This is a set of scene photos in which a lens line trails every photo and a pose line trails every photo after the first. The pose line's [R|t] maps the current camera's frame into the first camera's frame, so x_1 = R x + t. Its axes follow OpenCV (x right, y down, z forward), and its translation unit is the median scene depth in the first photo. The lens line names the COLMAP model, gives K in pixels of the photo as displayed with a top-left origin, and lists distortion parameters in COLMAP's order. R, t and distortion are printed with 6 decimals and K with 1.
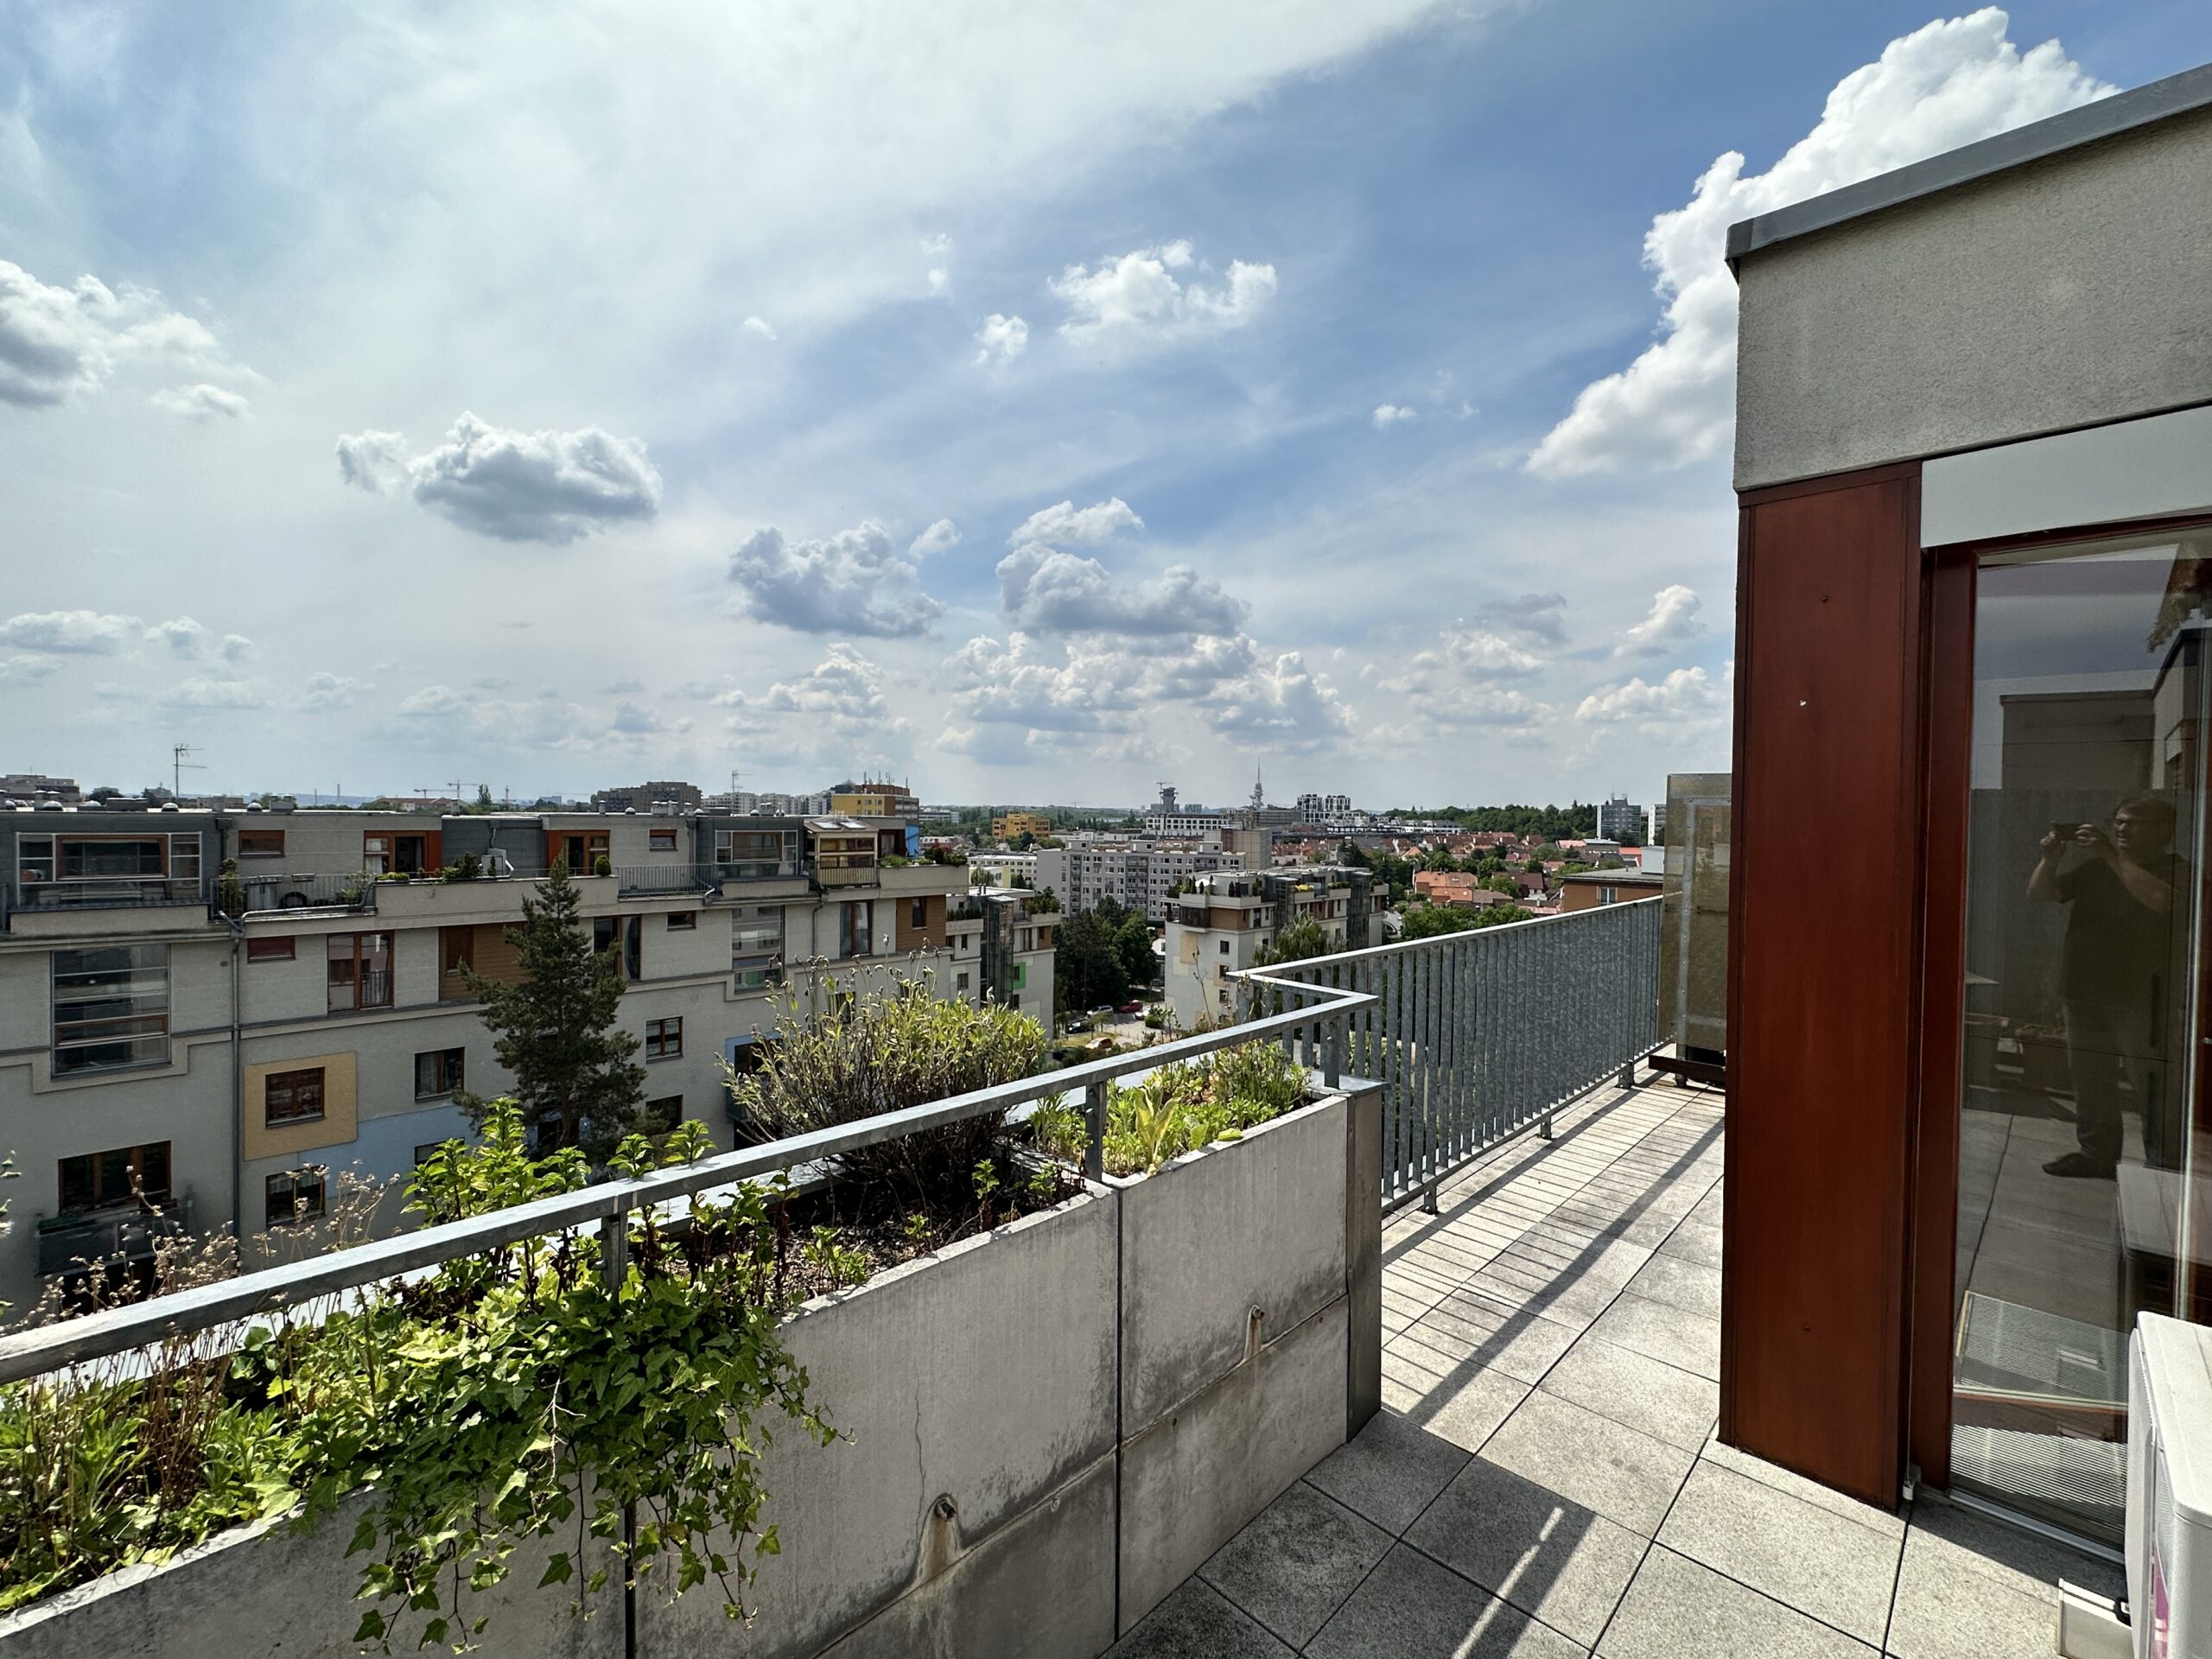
lens RADIAL K [[964.6, 0, 1096.4], [0, 964.6, 835.9], [0, 0, 1]] dist [-0.001274, 0.000720]
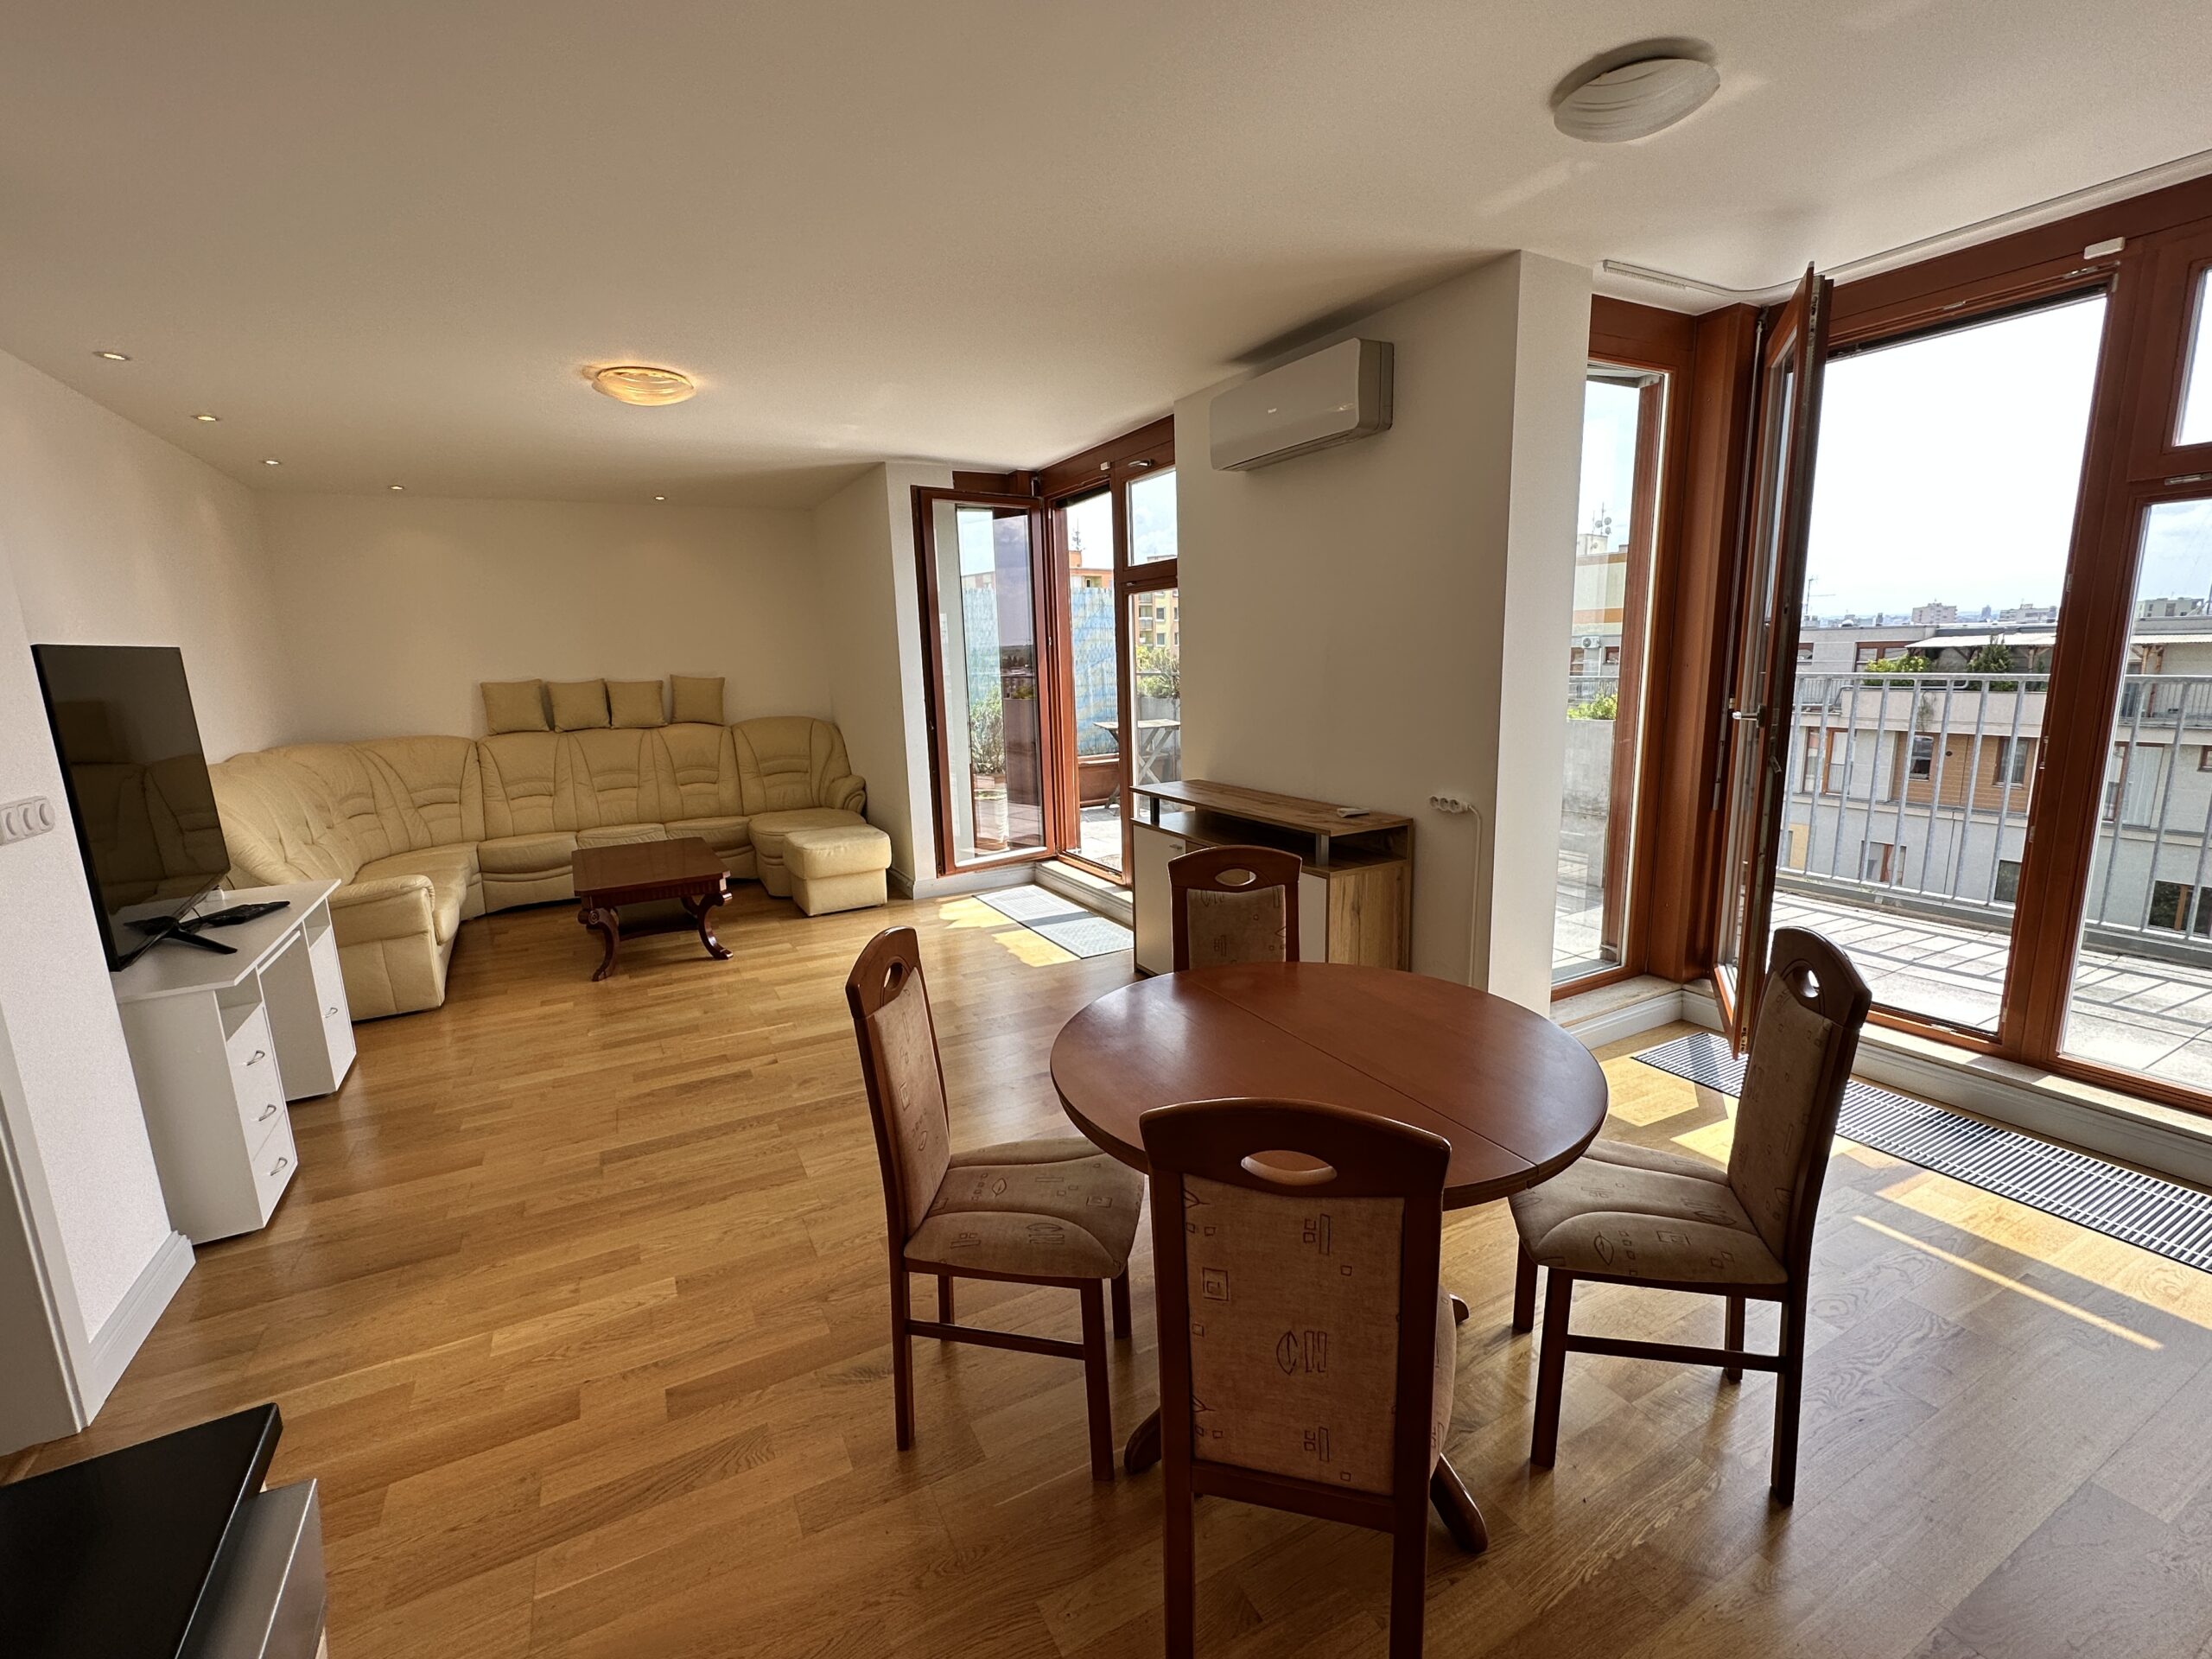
lens RADIAL K [[964.6, 0, 1108.2], [0, 964.6, 831.4], [0, 0, 1]] dist [-0.001274, 0.000720]
pose [[-0.289601, 0.174715, -0.941066, 0.203125], [0.004220, 0.983422, 0.181280, 0.010153], [0.957138, 0.048528, -0.285537, 0.045665]]
